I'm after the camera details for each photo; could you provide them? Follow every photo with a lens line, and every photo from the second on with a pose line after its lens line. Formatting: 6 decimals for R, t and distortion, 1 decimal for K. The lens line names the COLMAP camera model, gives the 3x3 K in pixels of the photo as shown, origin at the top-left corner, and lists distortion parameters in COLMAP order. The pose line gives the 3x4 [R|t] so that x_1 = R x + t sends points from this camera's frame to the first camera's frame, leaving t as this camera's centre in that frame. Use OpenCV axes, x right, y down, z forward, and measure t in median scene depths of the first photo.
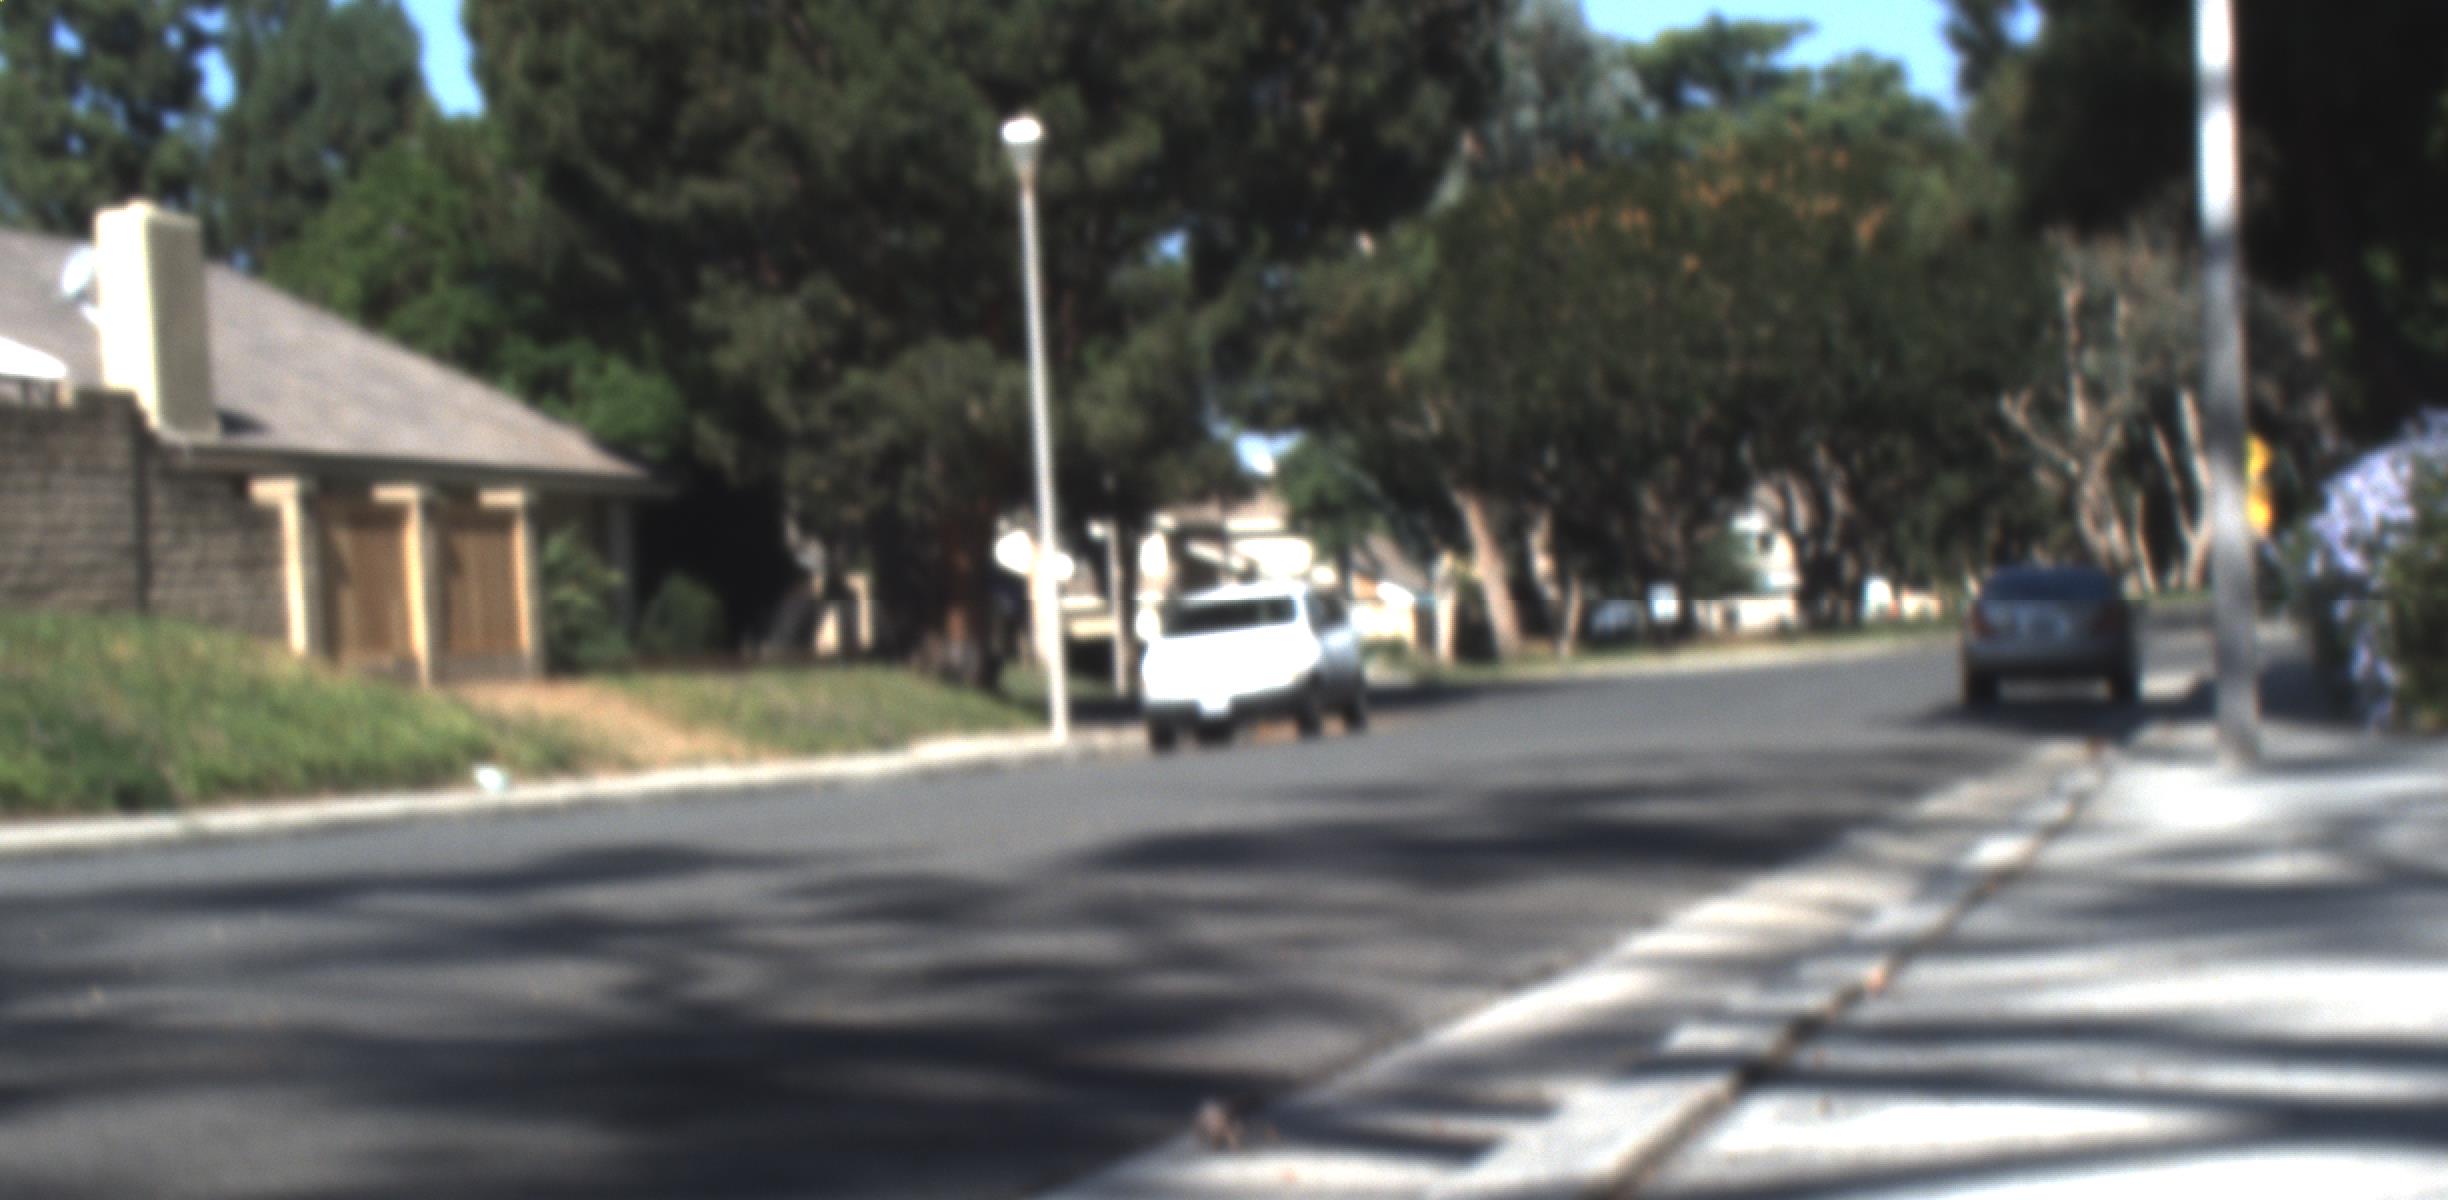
lens RADIAL K [[5946.0, 0, 1224.0], [0, 5946.0, 600.0], [0, 0, 1]] dist [-0.035650, 0.780069]
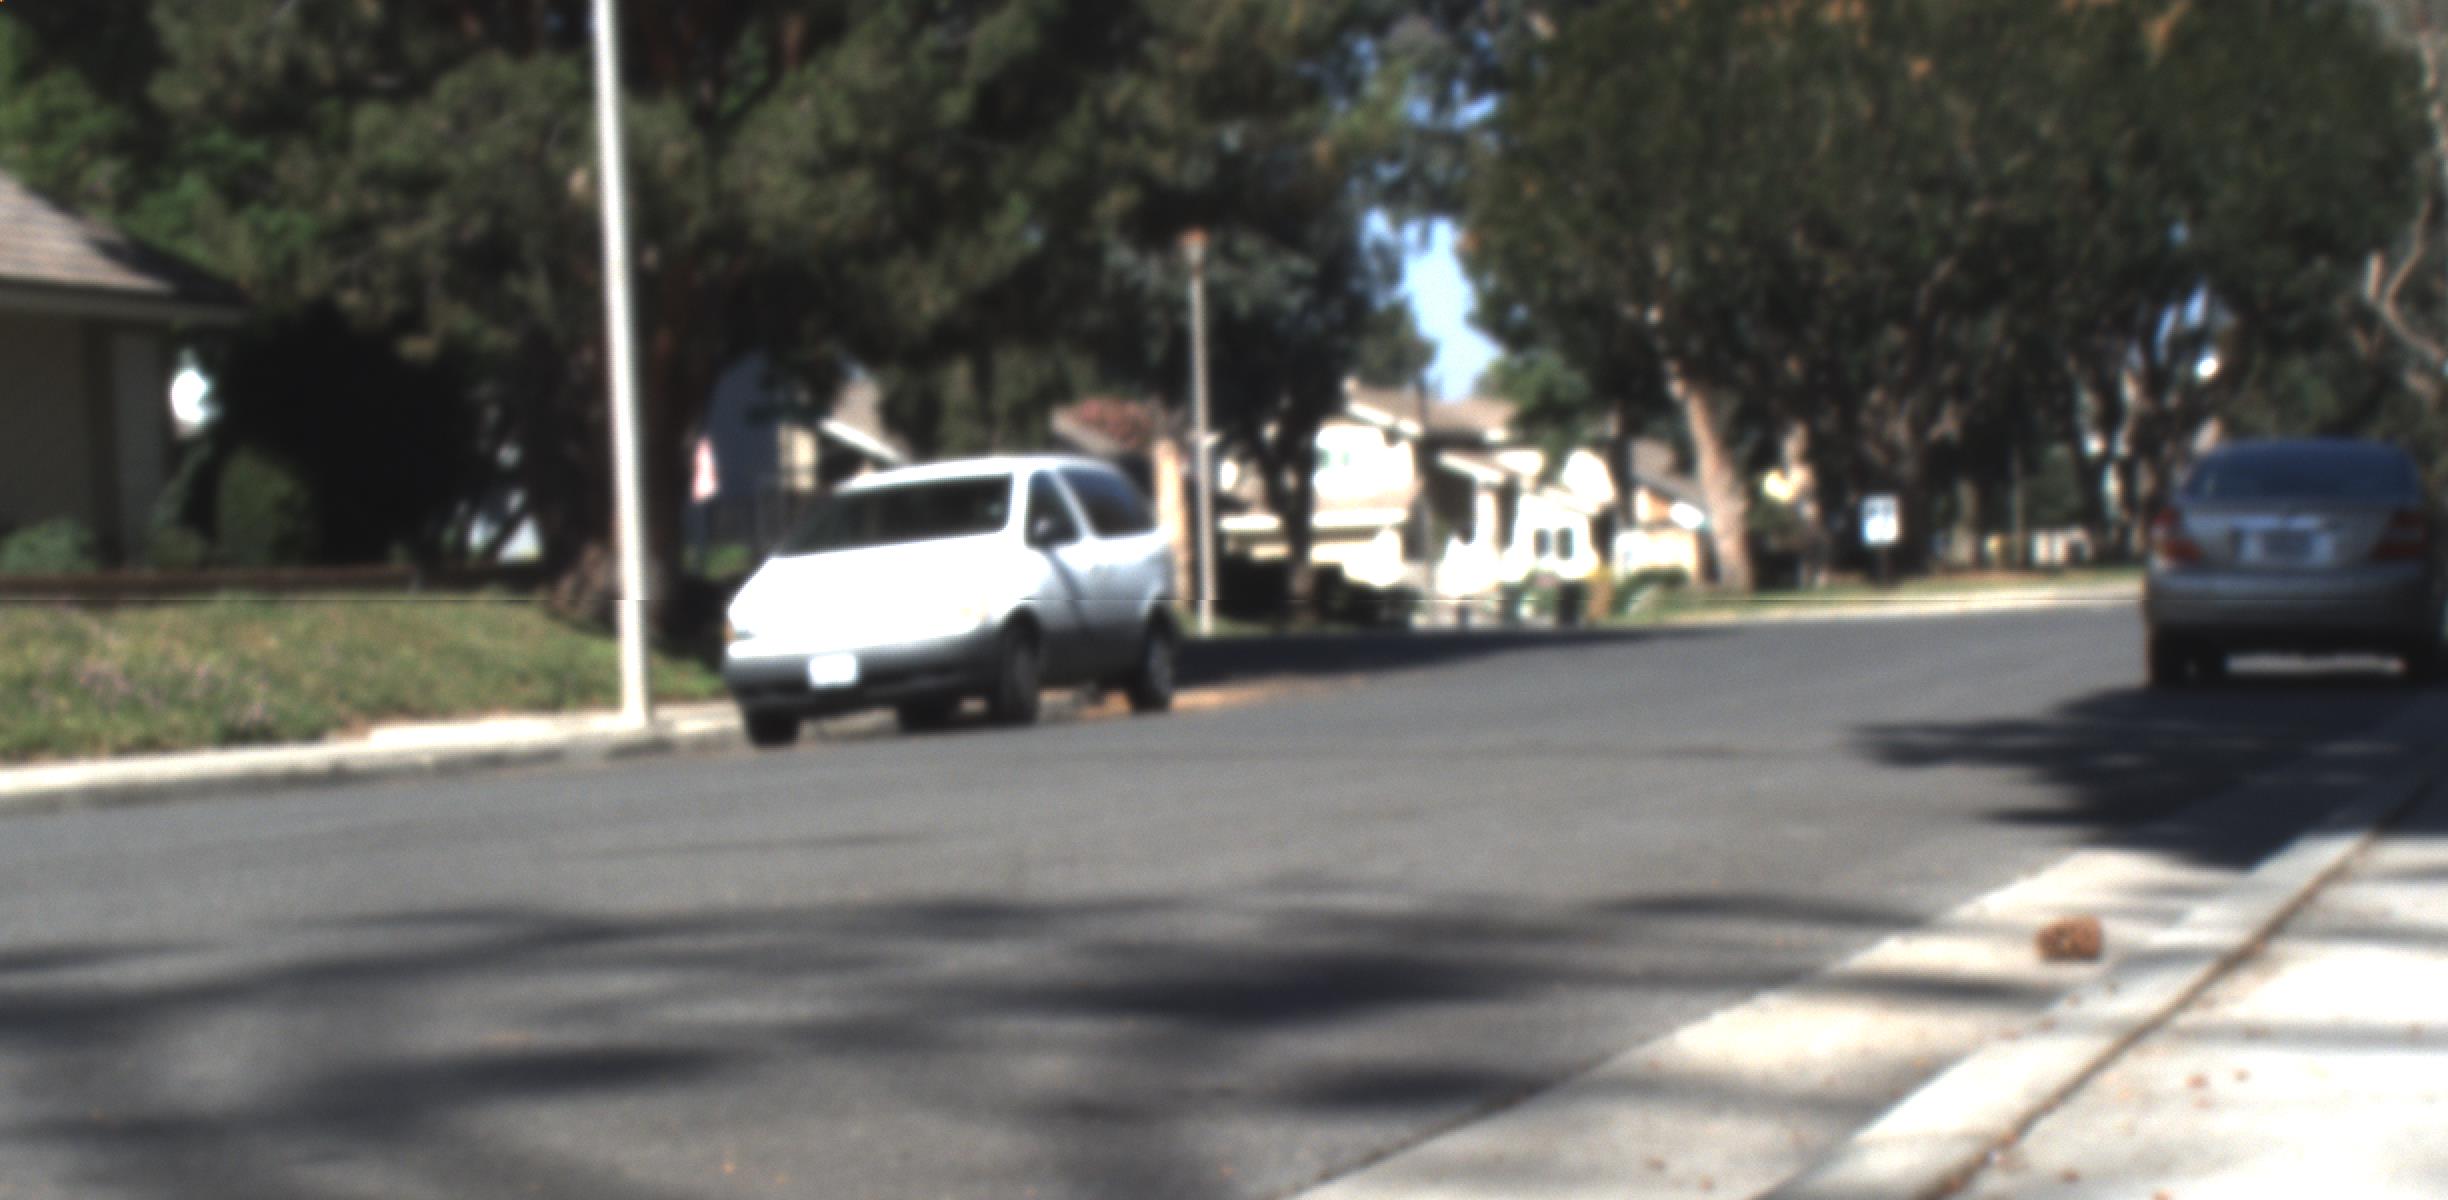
lens RADIAL K [[5946.0, 0, 1224.0], [0, 5946.0, 600.0], [0, 0, 1]] dist [-0.035650, 0.780069]
pose [[0.997708, 0.013849, -0.066230, 0.062205], [-0.013037, 0.999835, 0.012671, 0.002886], [0.066395, -0.011778, 0.997724, 0.369156]]
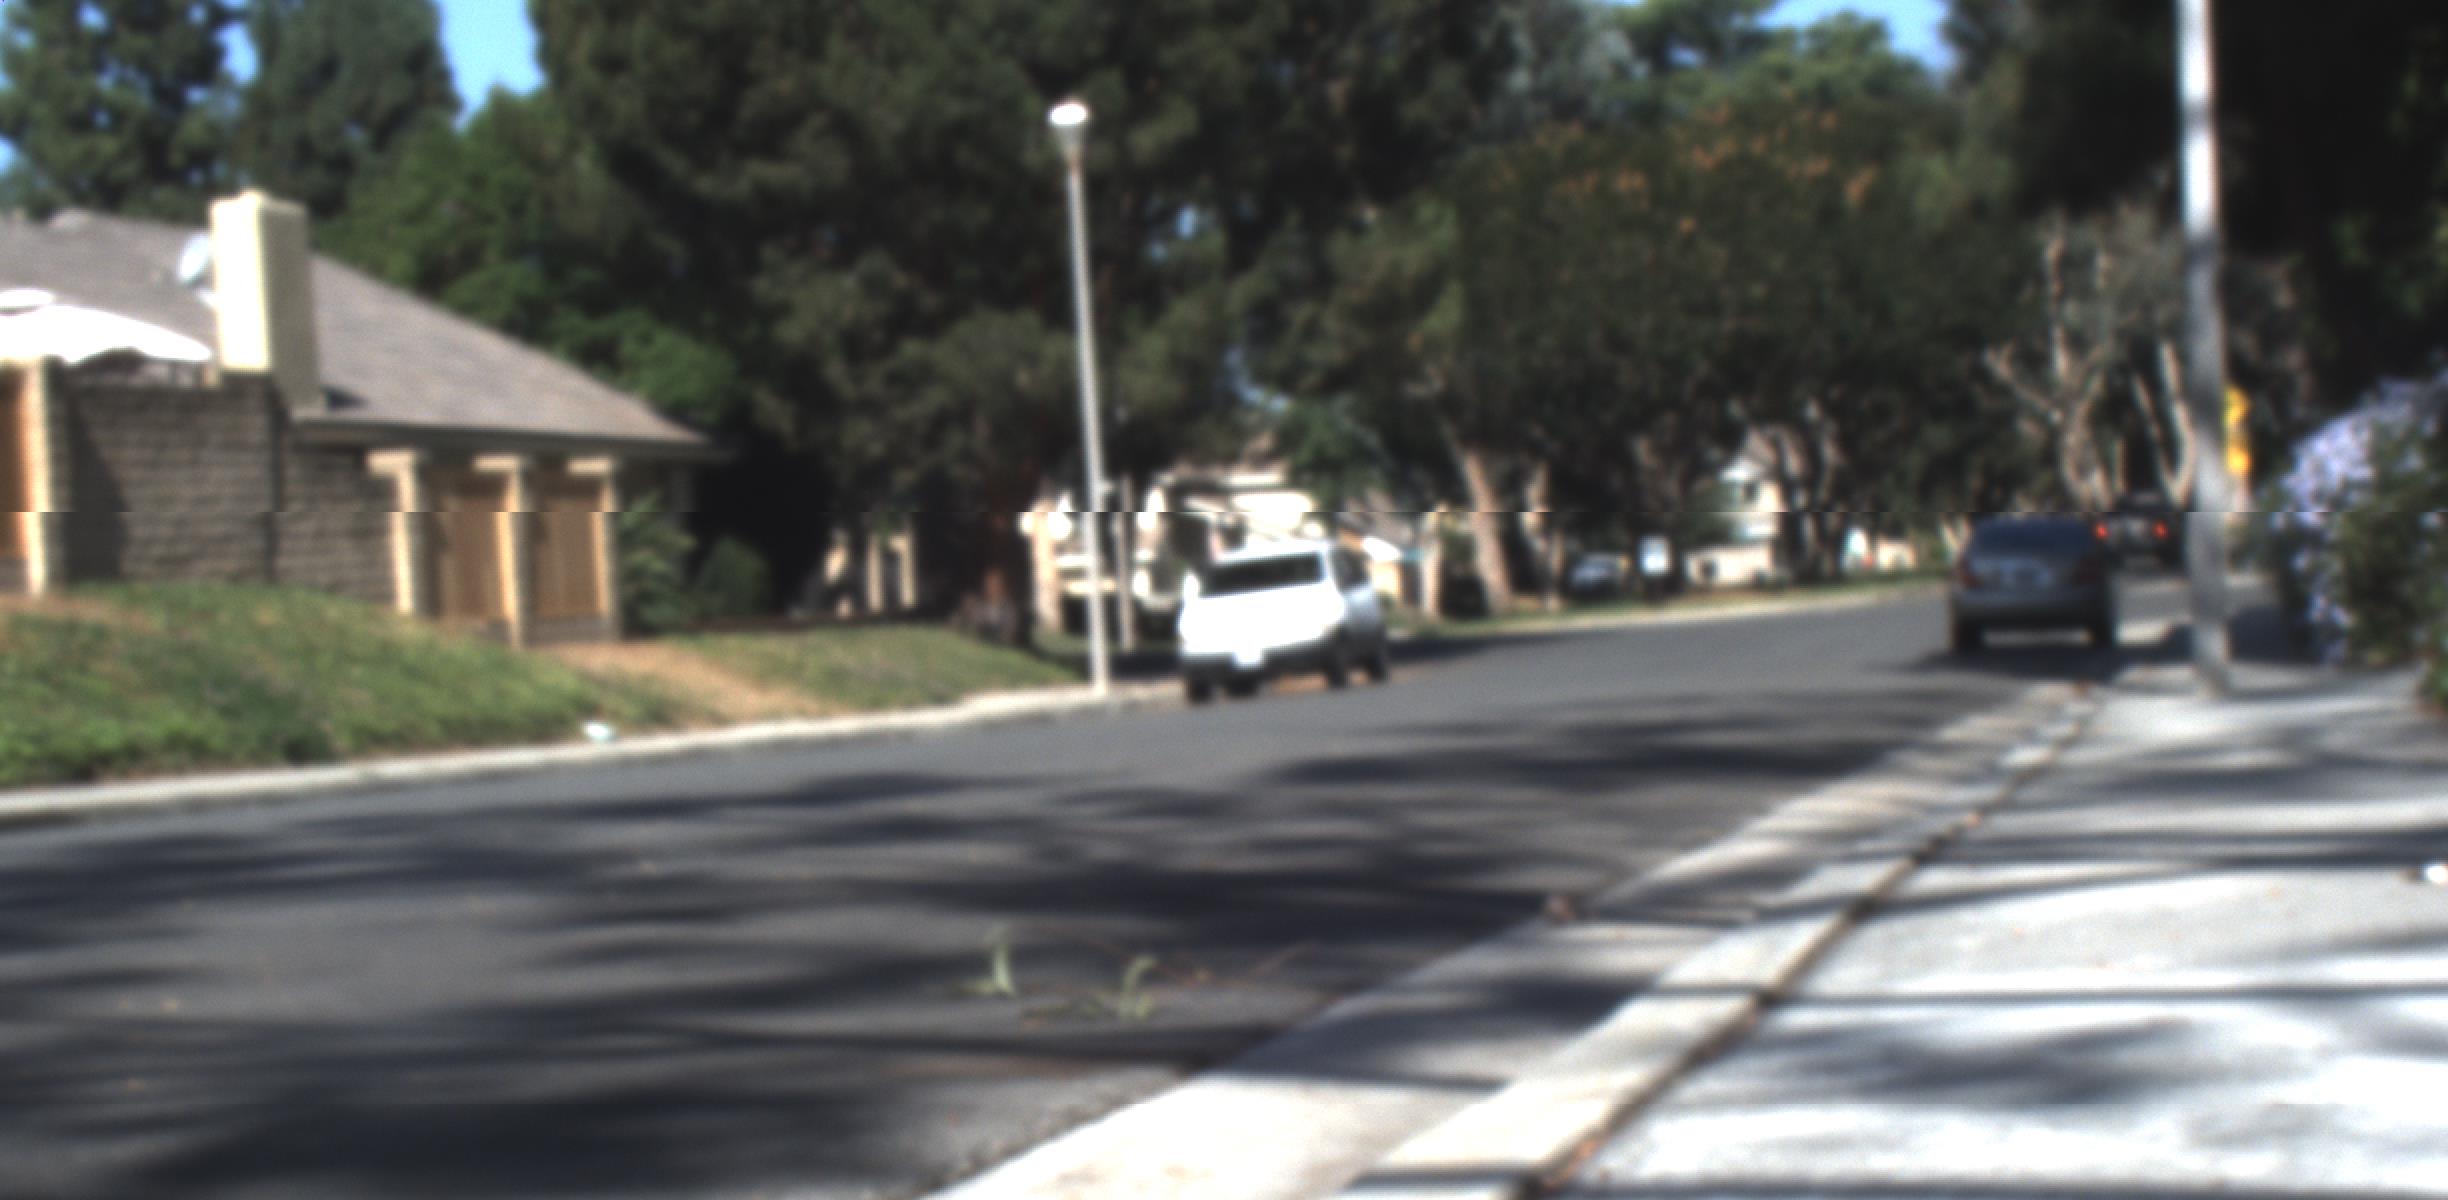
lens RADIAL K [[6742.1, 0, 1225.6], [0, 6742.1, 521.0], [0, 0, 1]] dist [-0.124469, 0.191892]
pose [[0.999708, -0.008343, 0.022688, -0.031205], [0.008446, 0.999954, -0.004449, -0.001018], [-0.022650, 0.004640, 0.999733, -0.180591]]
